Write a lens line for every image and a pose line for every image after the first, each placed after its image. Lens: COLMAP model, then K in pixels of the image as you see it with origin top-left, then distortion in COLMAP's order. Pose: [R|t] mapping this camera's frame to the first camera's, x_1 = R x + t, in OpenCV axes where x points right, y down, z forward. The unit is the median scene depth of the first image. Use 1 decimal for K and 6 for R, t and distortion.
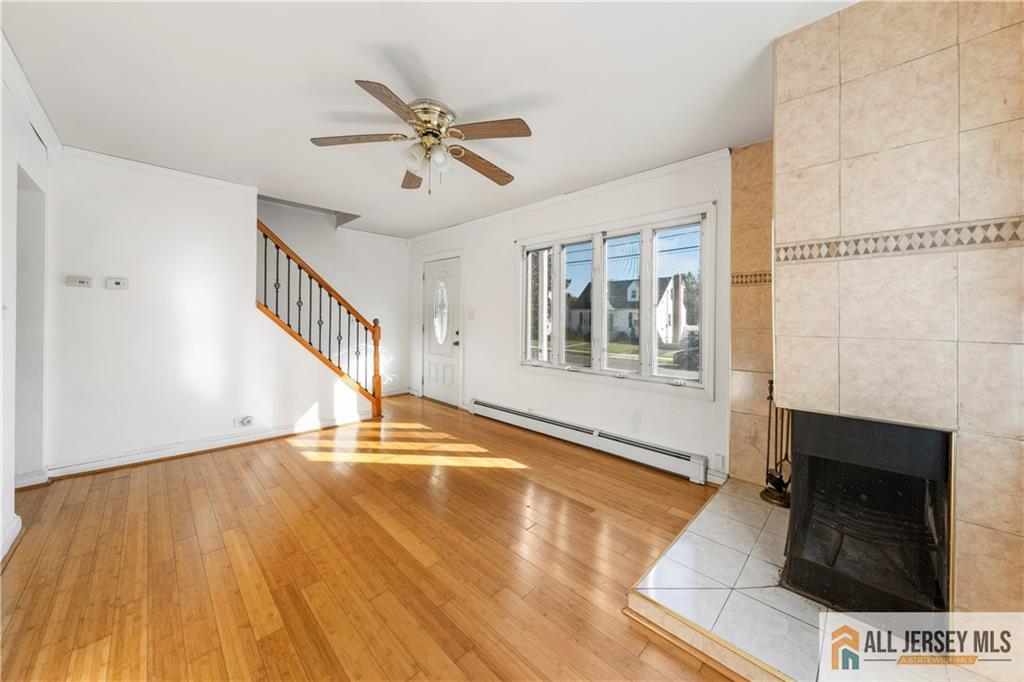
lens RADIAL K [[359.6, 0, 523.1], [0, 359.6, 321.7], [0, 0, 1]] dist [-0.002953, -0.000271]
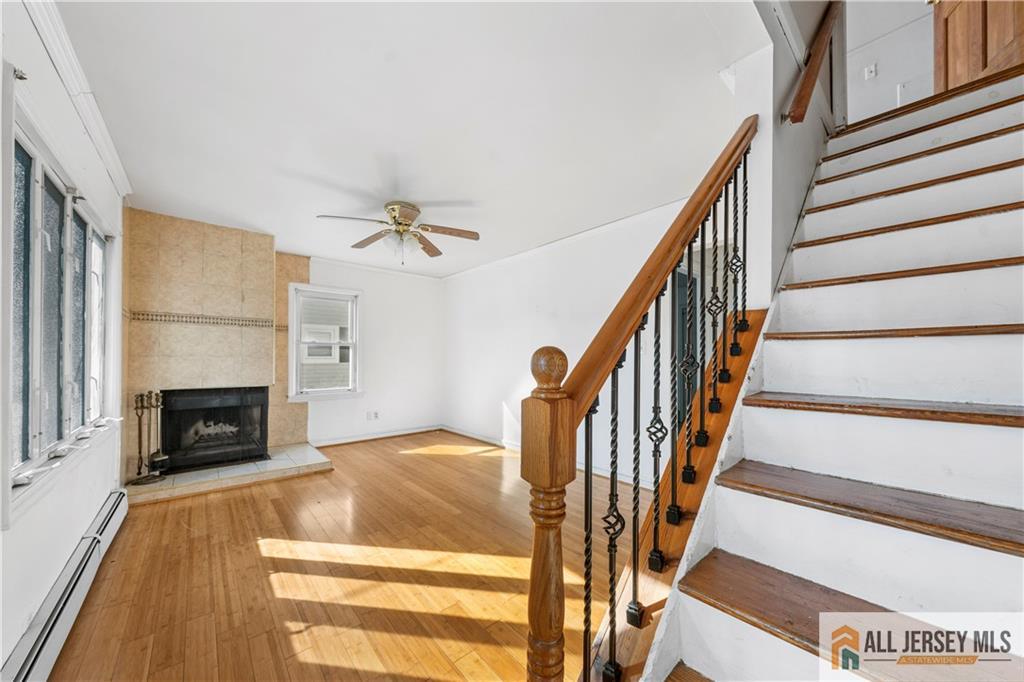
lens RADIAL K [[359.6, 0, 525.0], [0, 359.6, 353.1], [0, 0, 1]] dist [-0.002953, -0.000271]
pose [[-0.997516, -0.013918, 0.069055, -0.577147], [-0.013825, 0.999903, 0.001818, -0.007707], [-0.069073, 0.000858, -0.997611, 1.635916]]
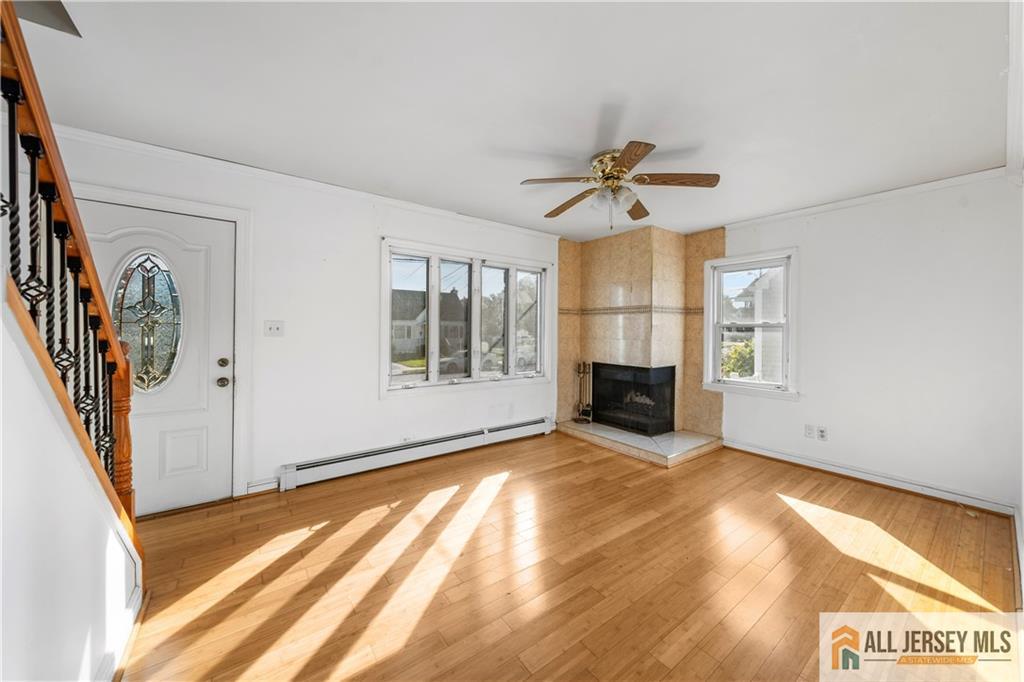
lens RADIAL K [[359.6, 0, 509.9], [0, 359.6, 334.5], [0, 0, 1]] dist [-0.002953, -0.000271]
pose [[0.174052, -0.015876, 0.984608, -0.988864], [0.005652, 0.999870, 0.015123, -0.024121], [-0.984720, 0.002933, 0.174119, 0.760034]]
